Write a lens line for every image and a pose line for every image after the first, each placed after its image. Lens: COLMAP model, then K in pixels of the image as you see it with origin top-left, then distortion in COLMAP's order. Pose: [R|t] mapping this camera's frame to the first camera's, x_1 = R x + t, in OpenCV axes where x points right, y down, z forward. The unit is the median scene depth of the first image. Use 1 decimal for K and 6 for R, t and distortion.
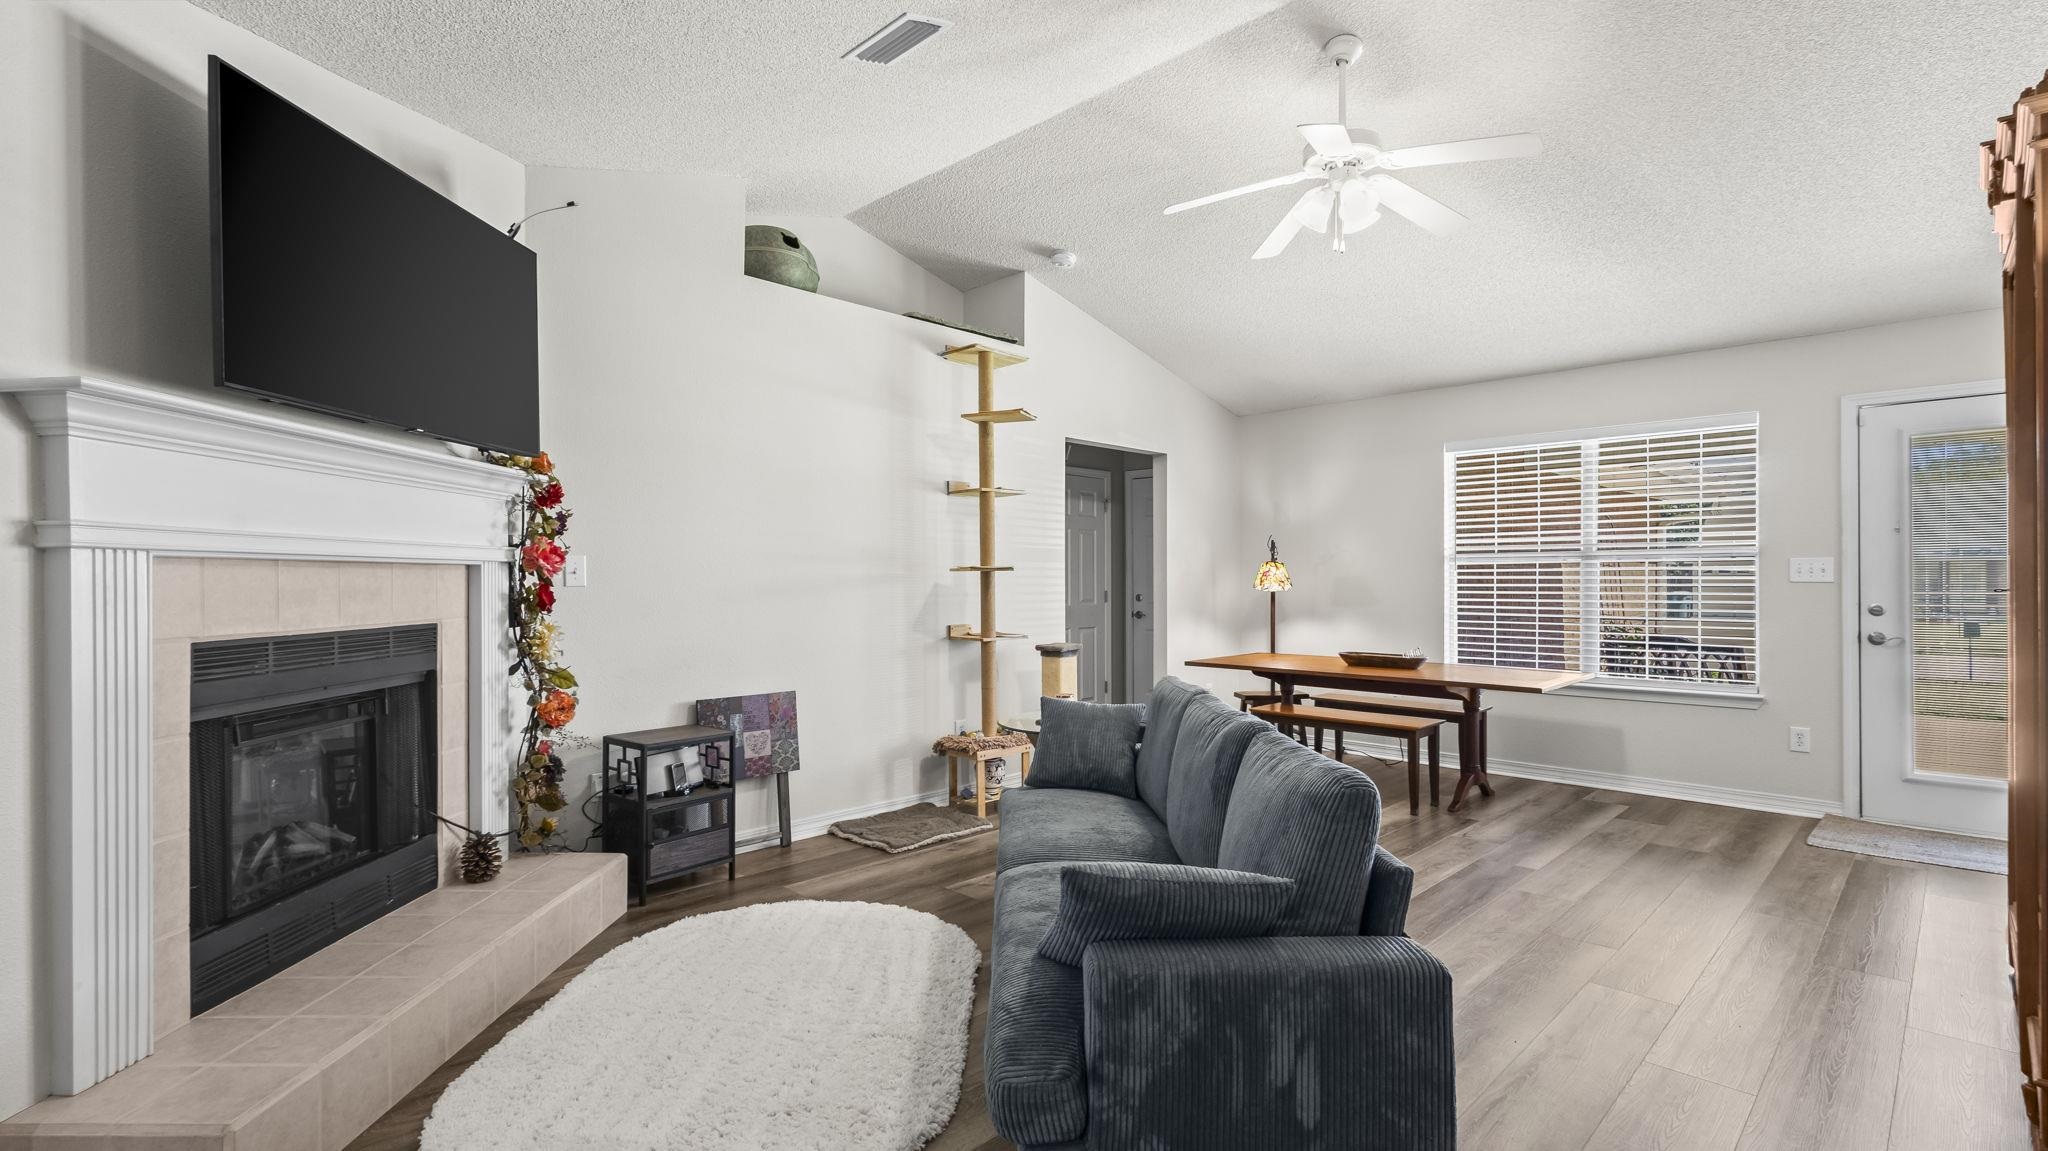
lens RADIAL K [[917.6, 0, 1025.7], [0, 917.6, 579.0], [0, 0, 1]] dist [0.004133, 0.000184]
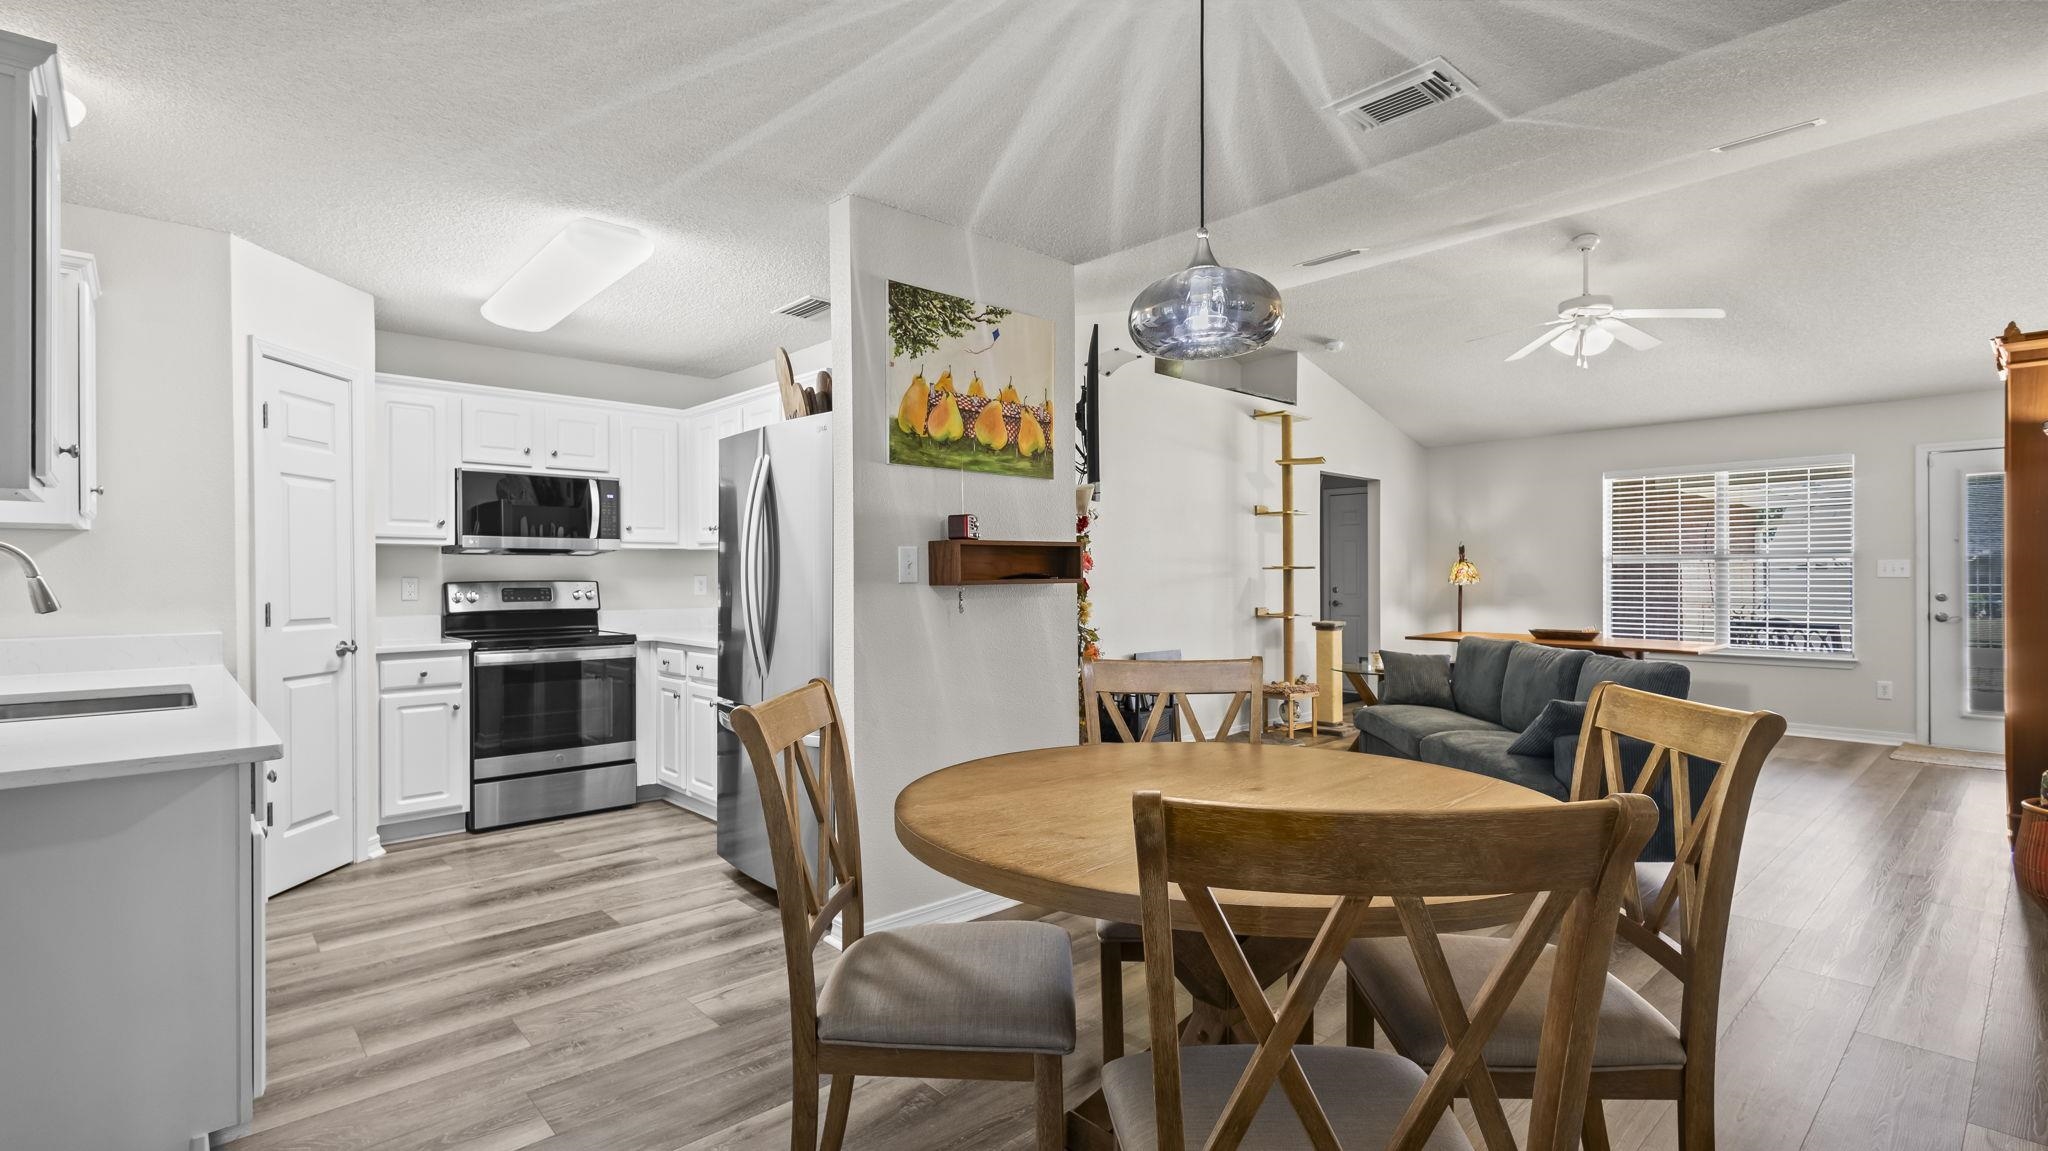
lens RADIAL K [[928.8, 0, 1024.0], [0, 928.8, 575.5], [0, 0, 1]] dist [0.009224, -0.000200]
pose [[0.999172, 0.000747, -0.040686, -0.401353], [-0.000754, 1.000000, -0.000174, 0.001686], [0.040686, 0.000204, 0.999172, -0.466858]]
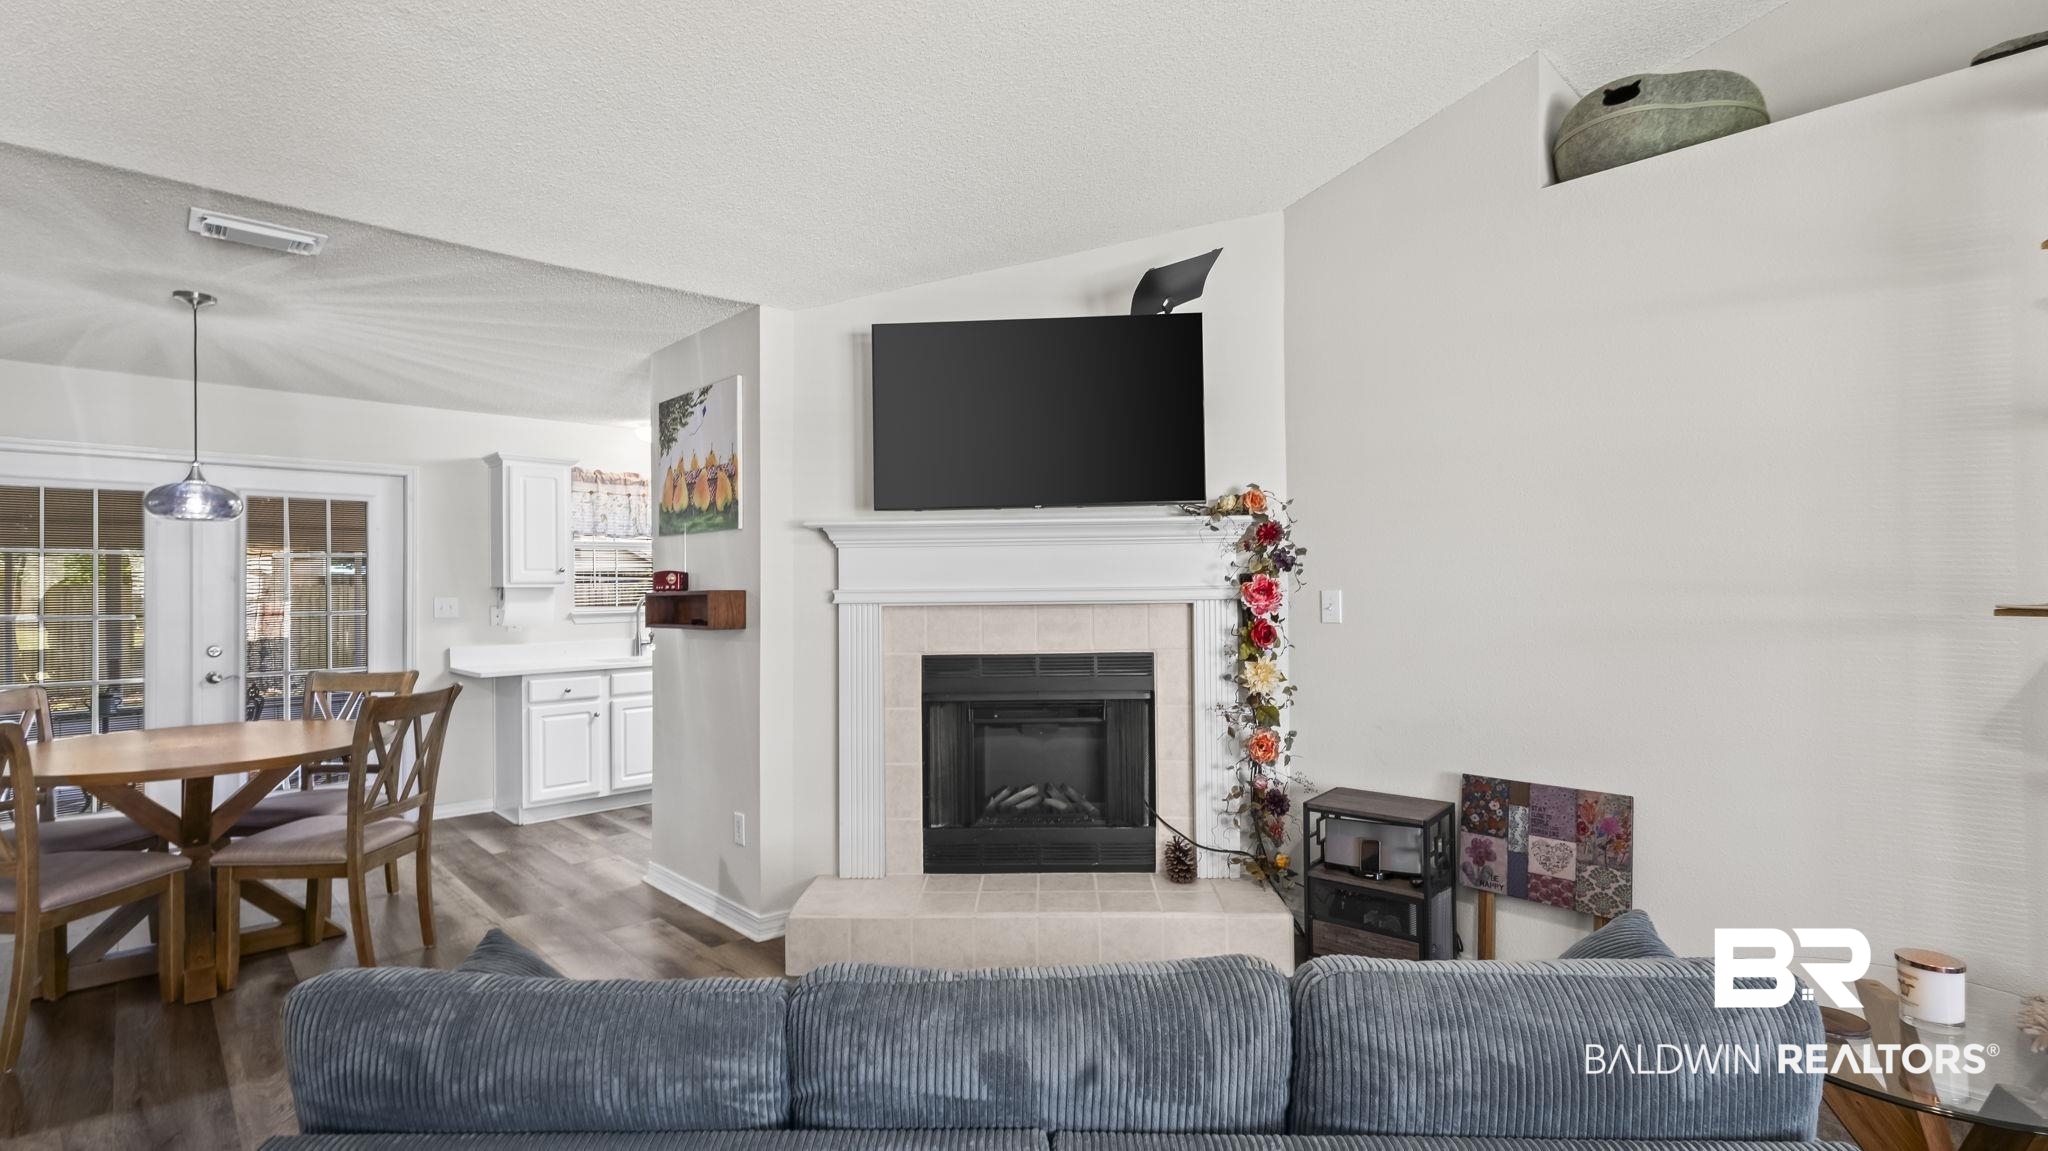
lens RADIAL K [[928.8, 0, 1024.0], [0, 928.8, 575.5], [0, 0, 1]] dist [0.009224, -0.000200]
pose [[-0.014354, -0.005618, -0.999881, 0.360550], [0.011810, 0.999914, -0.005788, -0.029403], [0.999827, -0.011891, -0.014286, 0.528776]]
